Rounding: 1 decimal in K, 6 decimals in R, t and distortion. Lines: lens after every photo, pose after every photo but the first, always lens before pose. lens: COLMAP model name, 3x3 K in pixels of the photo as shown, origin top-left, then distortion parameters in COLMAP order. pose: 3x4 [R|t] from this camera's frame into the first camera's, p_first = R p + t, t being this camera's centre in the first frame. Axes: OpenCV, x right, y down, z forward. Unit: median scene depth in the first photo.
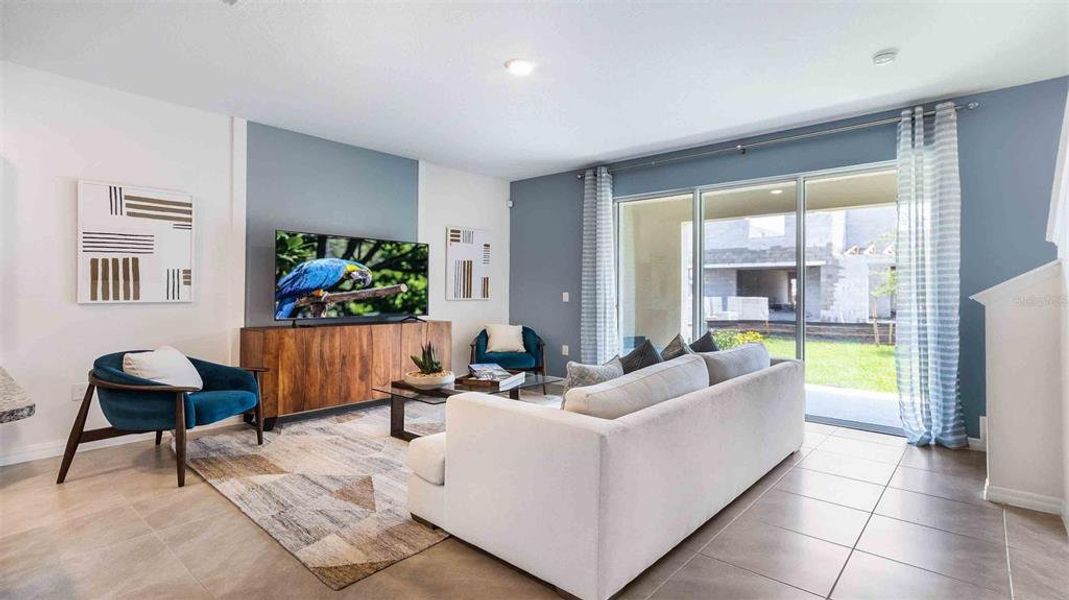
lens RADIAL K [[509.4, 0, 539.7], [0, 509.4, 289.9], [0, 0, 1]] dist [0.000805, -0.000024]
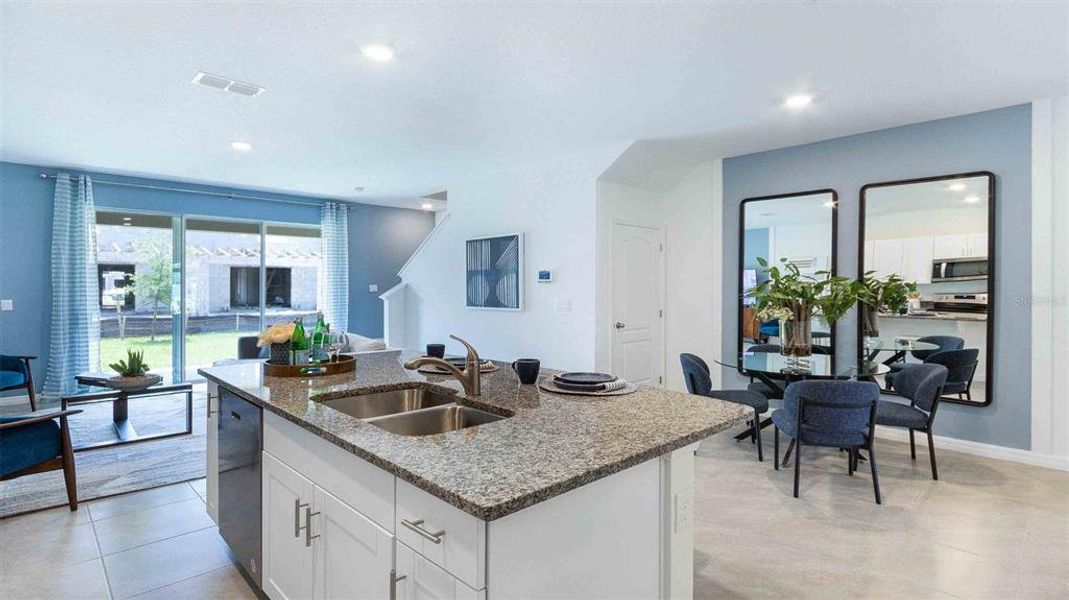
lens RADIAL K [[448.4, 0, 531.2], [0, 448.4, 291.3], [0, 0, 1]] dist [-0.000136, 0.000189]
pose [[0.122662, -0.006072, 0.992430, -0.918599], [-0.007059, 0.999951, 0.006991, -0.029254], [-0.992423, -0.007864, 0.122613, 0.019535]]
